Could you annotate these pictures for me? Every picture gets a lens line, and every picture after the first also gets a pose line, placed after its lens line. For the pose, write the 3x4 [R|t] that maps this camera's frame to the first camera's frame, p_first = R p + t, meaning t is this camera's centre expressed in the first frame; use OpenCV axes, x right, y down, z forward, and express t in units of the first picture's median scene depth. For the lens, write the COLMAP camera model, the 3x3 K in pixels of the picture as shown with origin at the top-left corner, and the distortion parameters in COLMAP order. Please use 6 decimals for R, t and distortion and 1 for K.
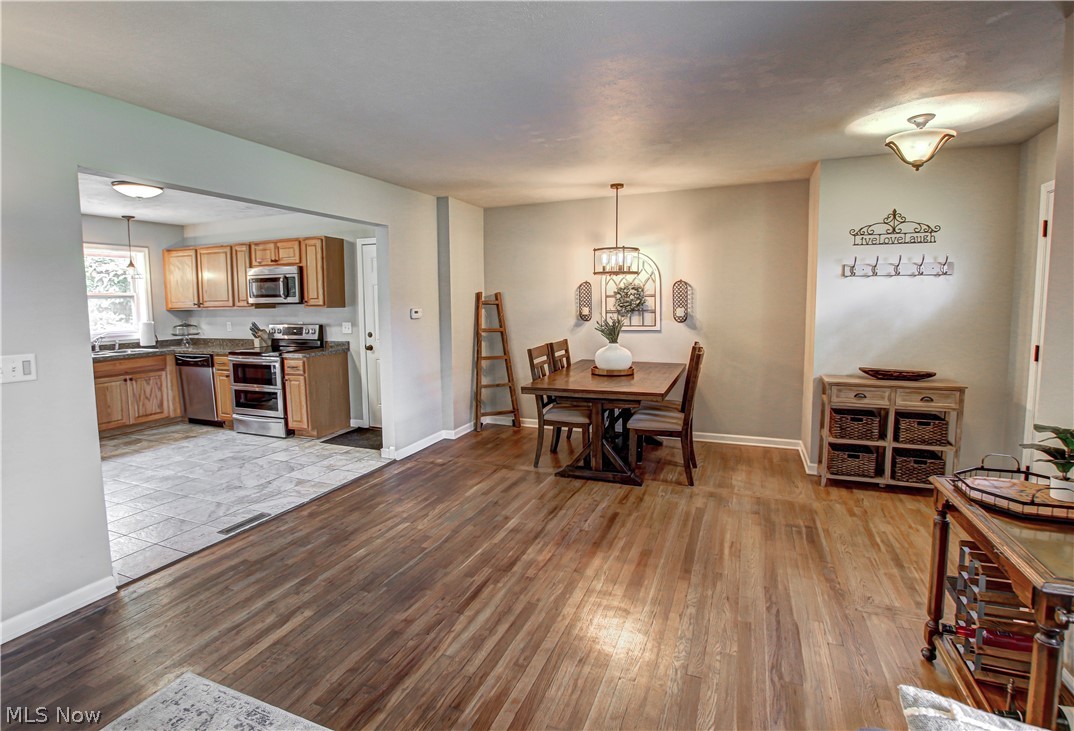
lens RADIAL K [[536.6, 0, 515.0], [0, 536.6, 350.4], [0, 0, 1]] dist [-0.036890, 0.000028]
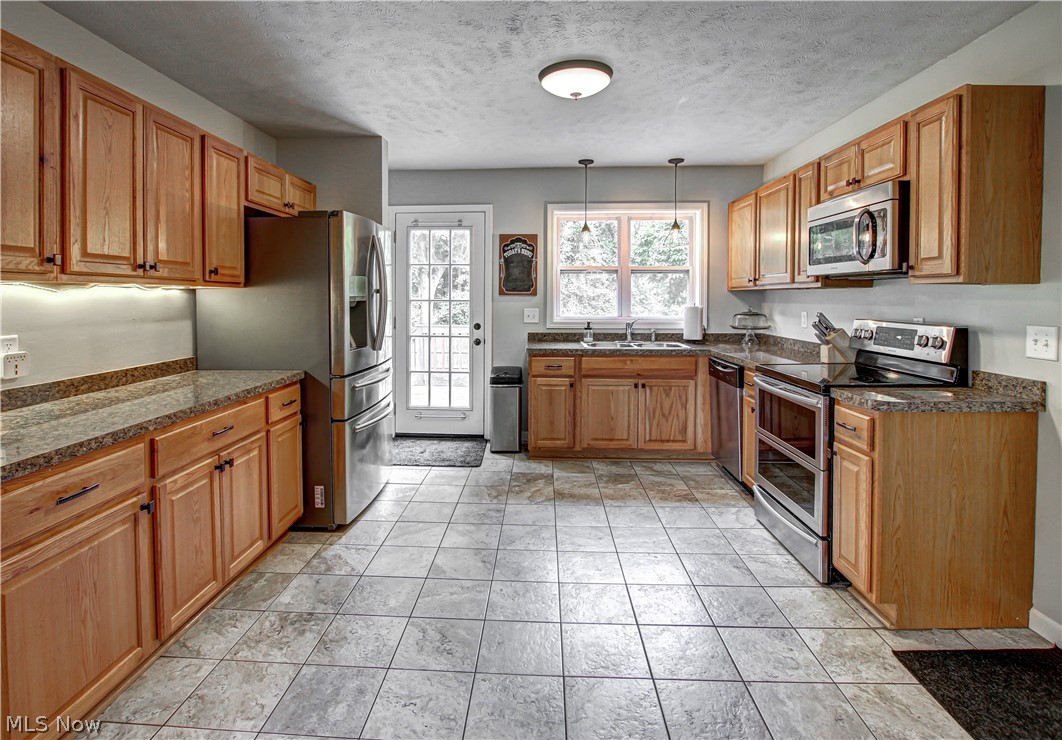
lens RADIAL K [[536.2, 0, 520.0], [0, 536.2, 302.6], [0, 0, 1]] dist [-0.025015, -0.000043]
pose [[0.356918, 0.026181, -0.933769, -0.120258], [-0.094435, 0.995497, -0.008185, -0.032832], [0.929350, 0.091102, 0.357783, 0.563283]]
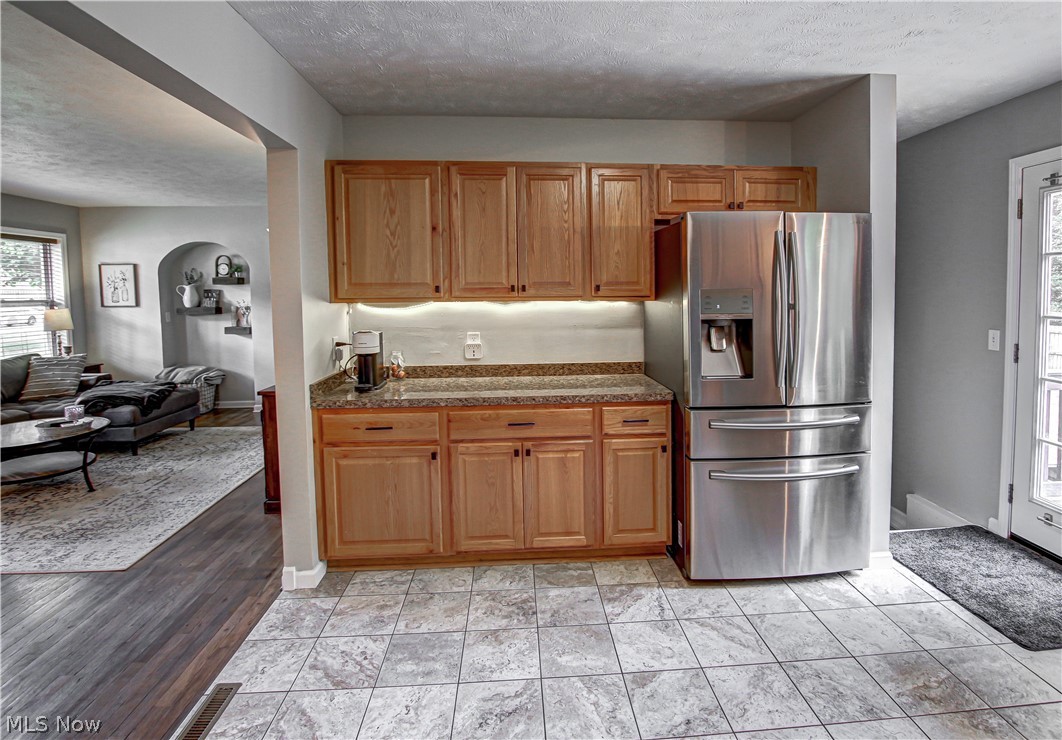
lens RADIAL K [[552.3, 0, 549.1], [0, 552.3, 319.3], [0, 0, 1]] dist [-0.029863, -0.000357]
pose [[-0.889265, 0.048770, -0.454784, -0.397607], [-0.021421, 0.988768, 0.147917, -0.095125], [0.456890, 0.141279, -0.878232, 0.992938]]
